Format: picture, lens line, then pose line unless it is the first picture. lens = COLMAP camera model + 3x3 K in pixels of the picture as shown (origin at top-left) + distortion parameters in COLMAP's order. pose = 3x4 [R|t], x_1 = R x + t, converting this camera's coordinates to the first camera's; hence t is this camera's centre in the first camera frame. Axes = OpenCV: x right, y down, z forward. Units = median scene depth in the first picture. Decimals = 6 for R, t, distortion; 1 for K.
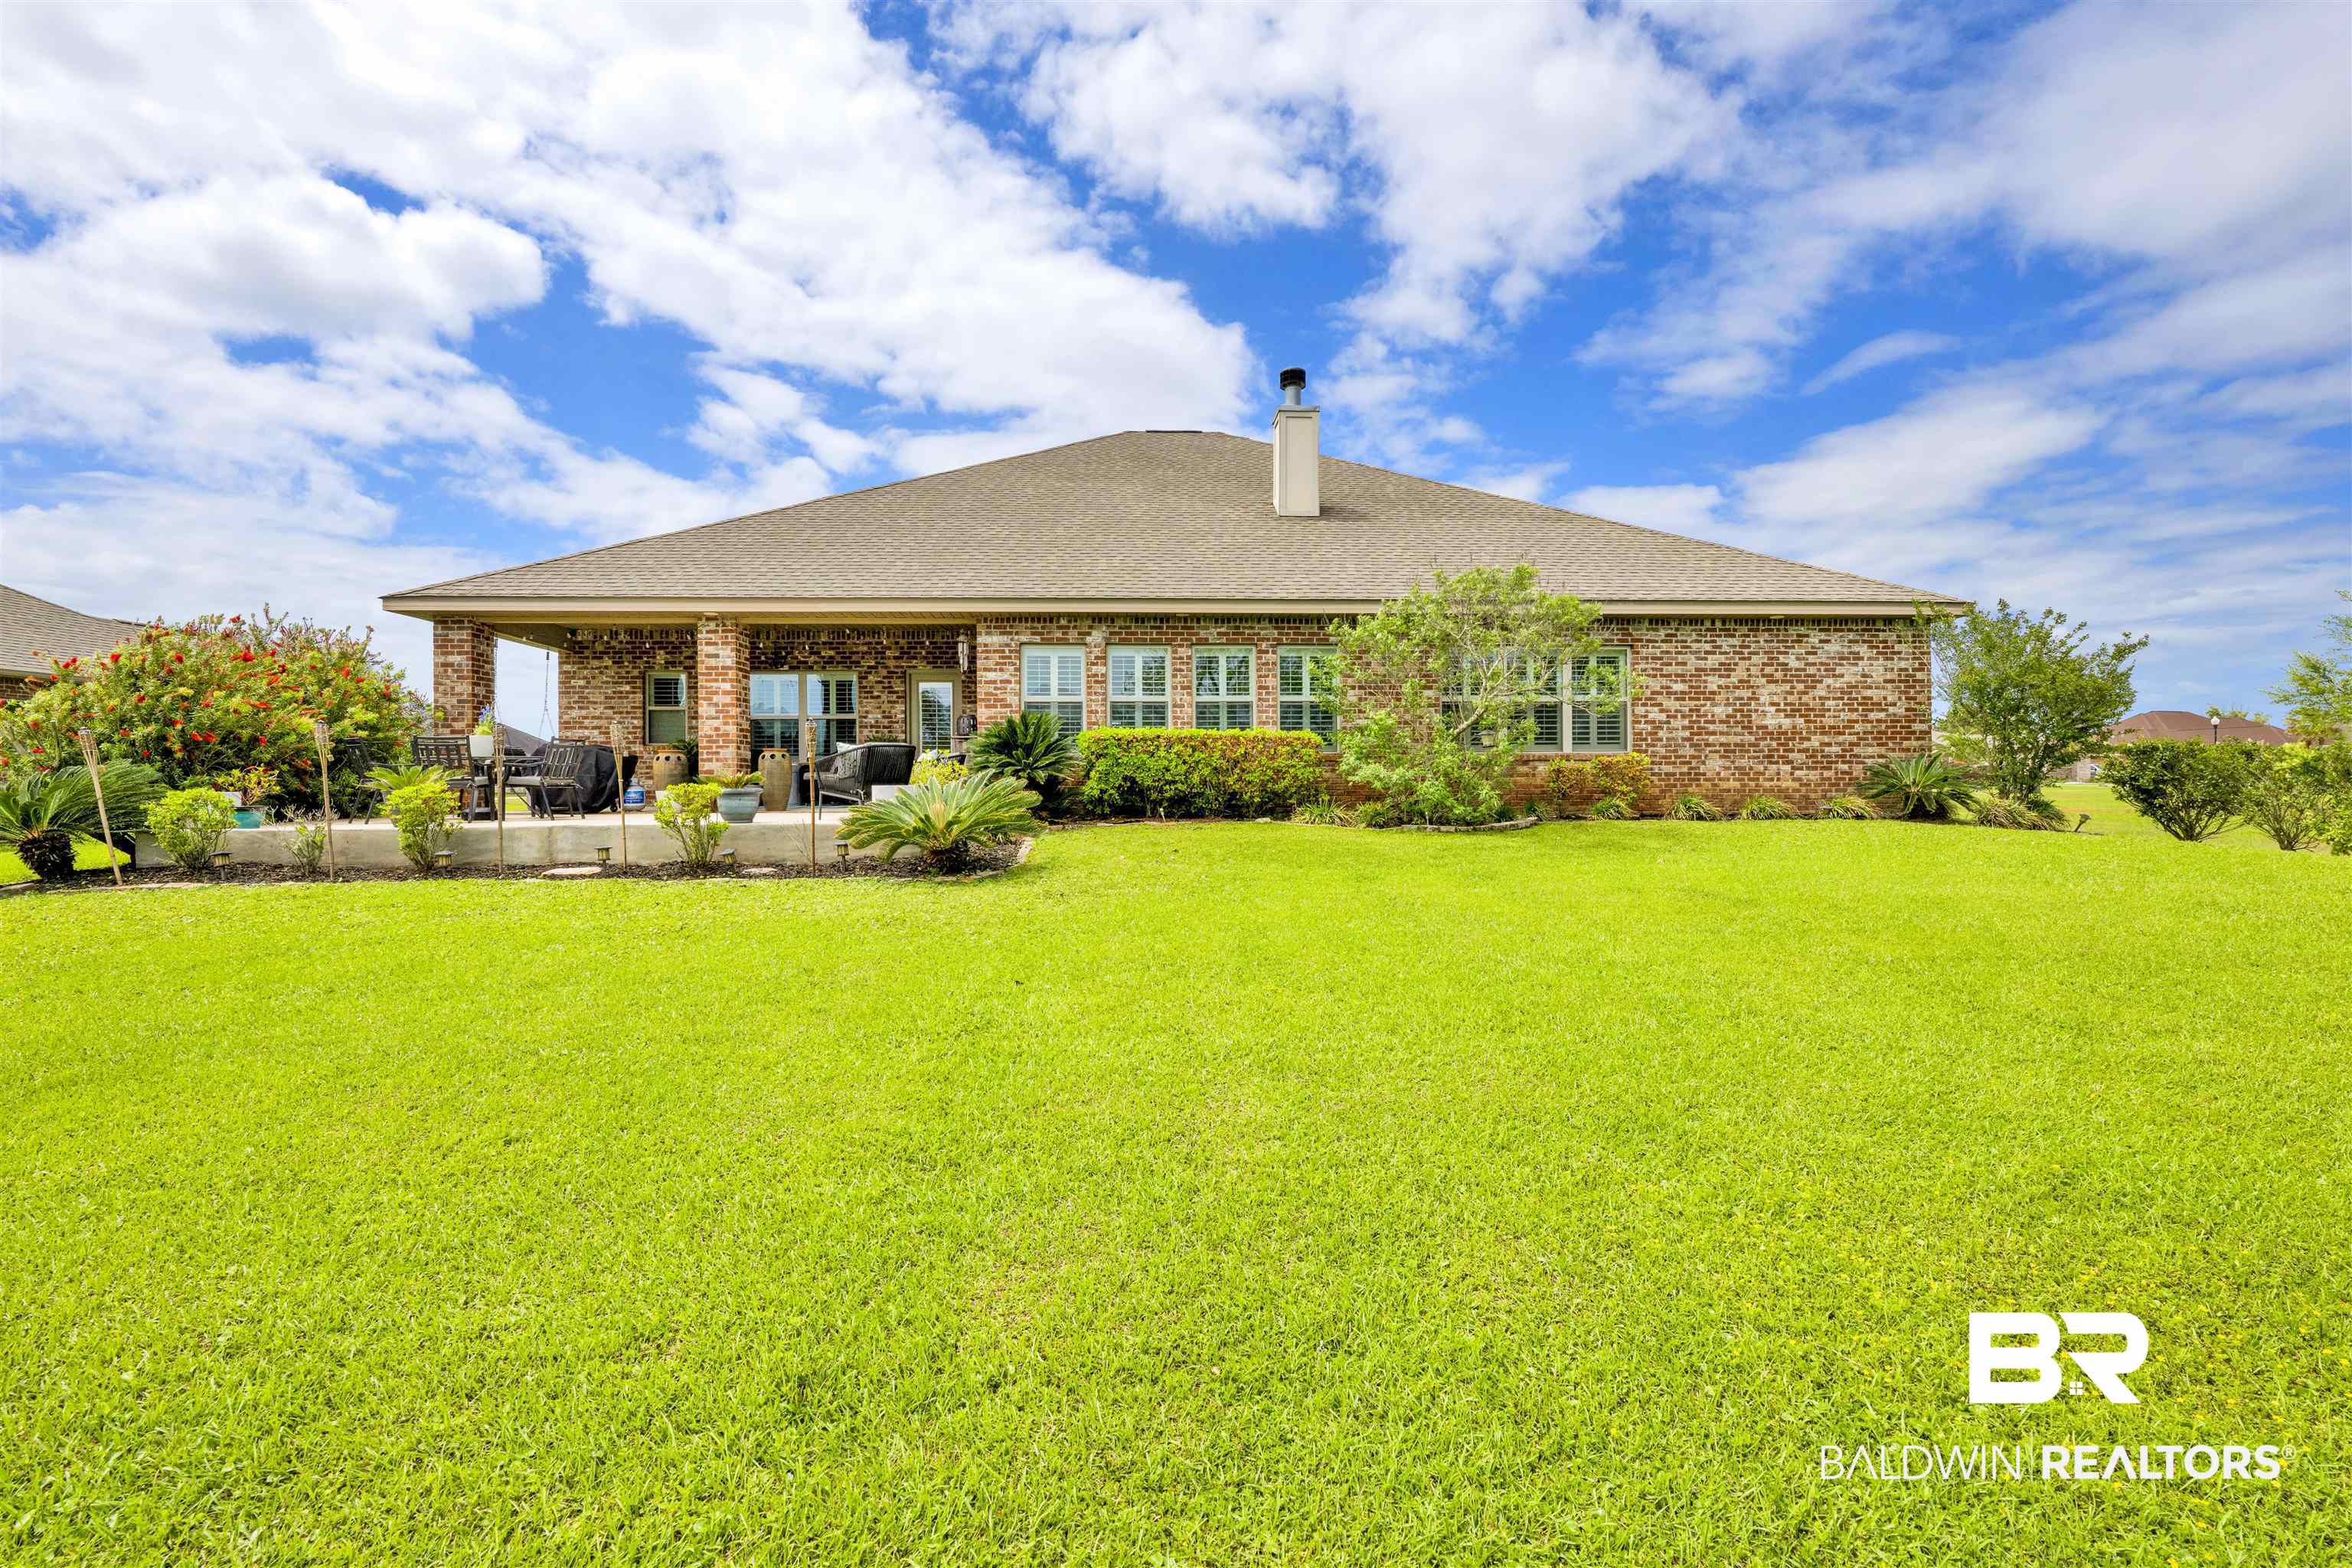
lens RADIAL K [[1045.3, 0, 1176.0], [0, 1045.3, 784.0], [0, 0, 1]] dist [-0.002421, -0.000089]
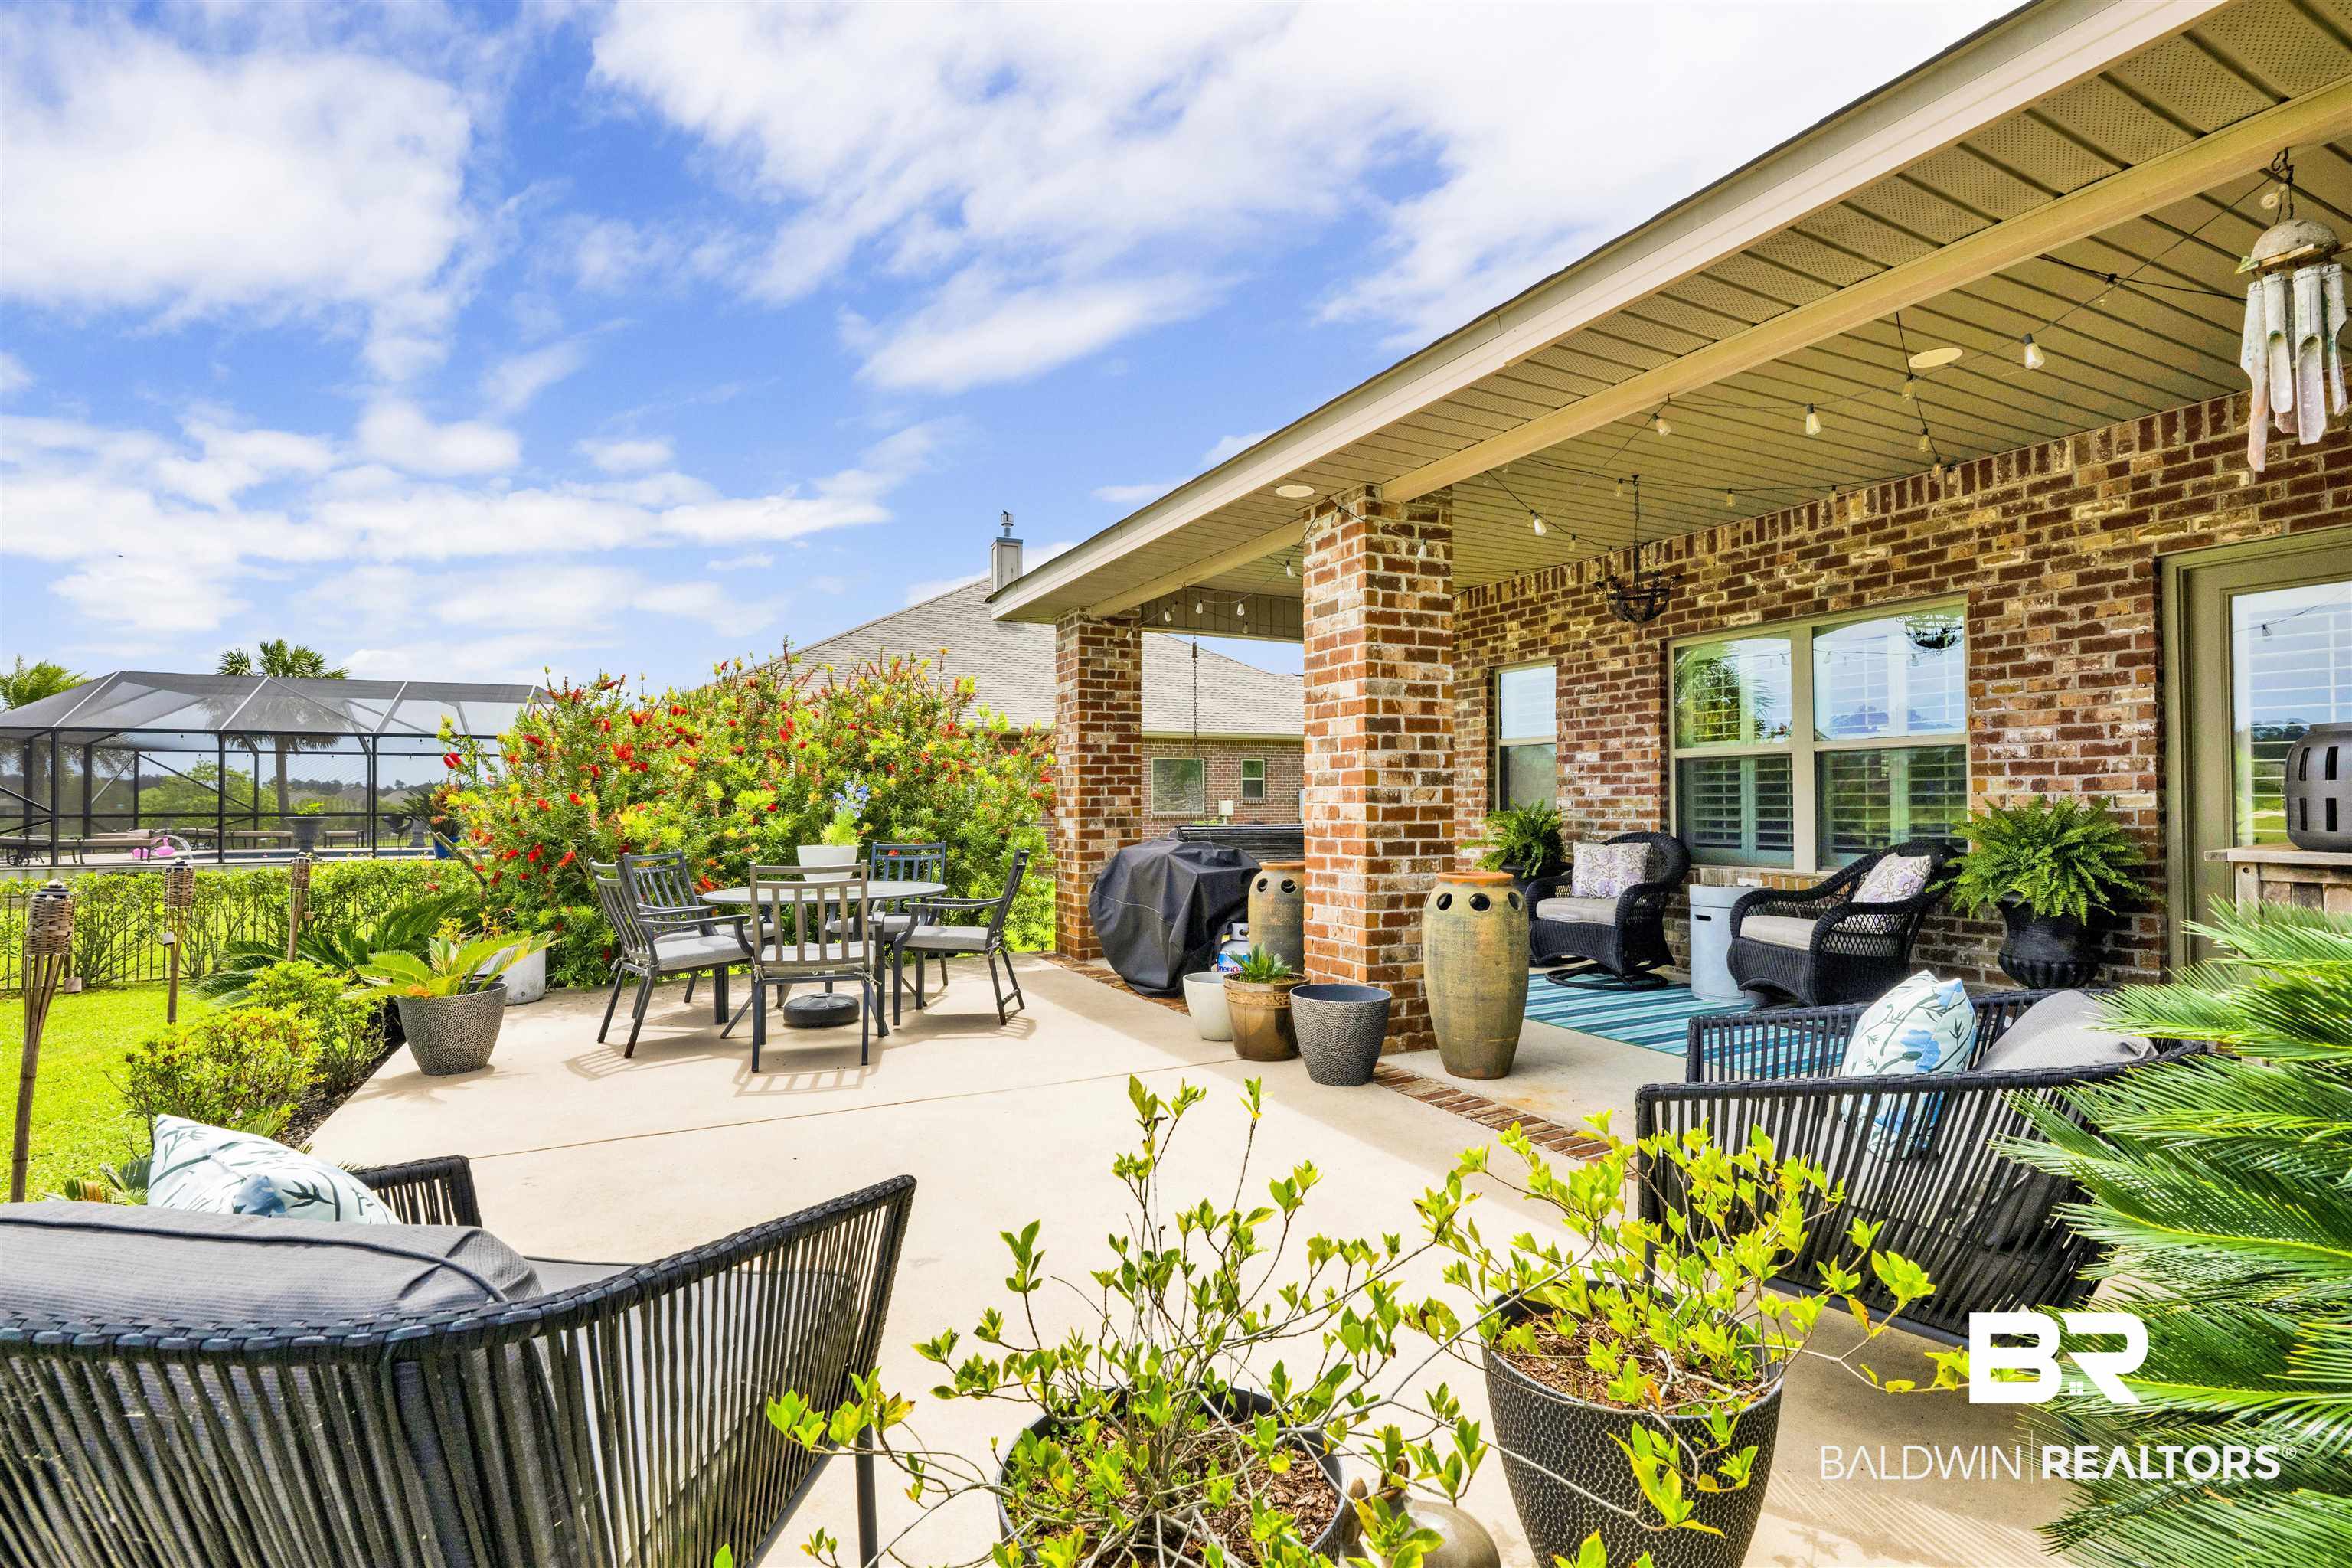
lens RADIAL K [[1045.3, 0, 1176.0], [0, 1045.3, 784.0], [0, 0, 1]] dist [-0.002421, -0.000089]
pose [[0.376150, -0.007823, -0.926526, -0.107125], [-0.001145, 0.999960, -0.008908, -0.048764], [0.926558, 0.004411, 0.376126, 0.676144]]
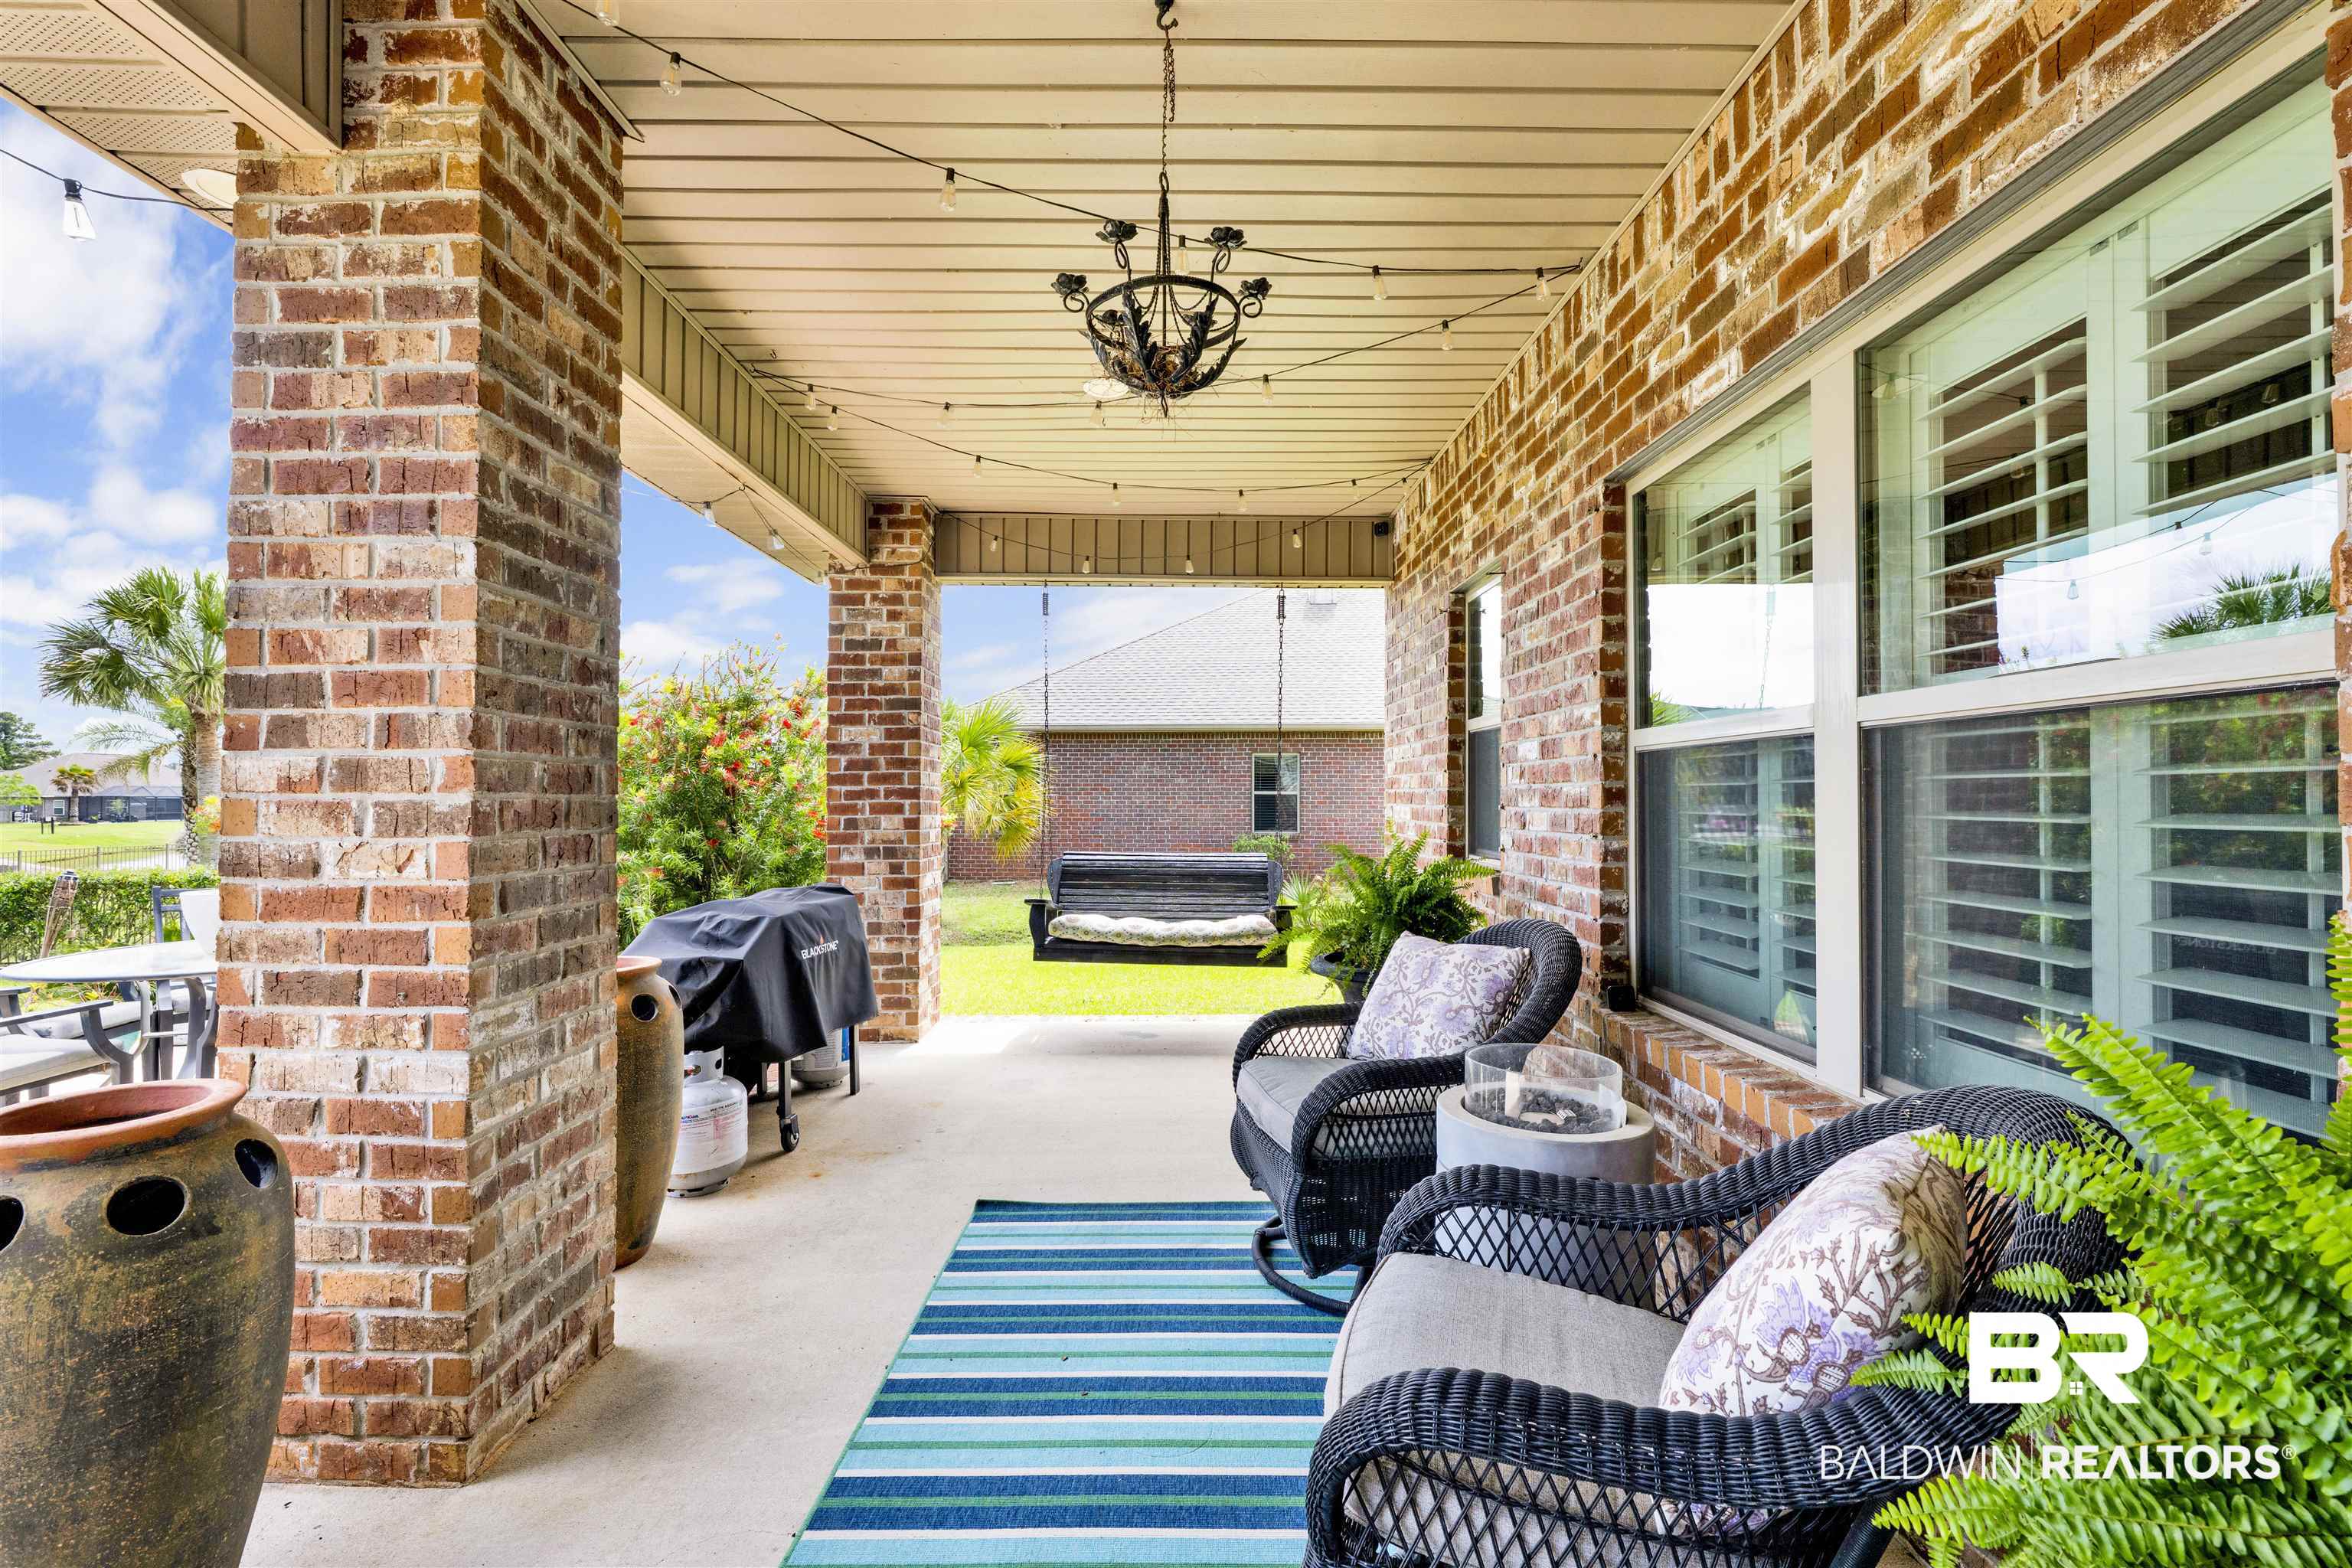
lens RADIAL K [[1005.6, 0, 1176.0], [0, 1005.6, 784.0], [0, 0, 1]] dist [0.000369, -0.000211]
pose [[-0.046923, -0.004295, -0.998889, -0.239274], [-0.000869, 0.999991, -0.004259, -0.056390], [0.998898, 0.000668, -0.046926, 0.941542]]
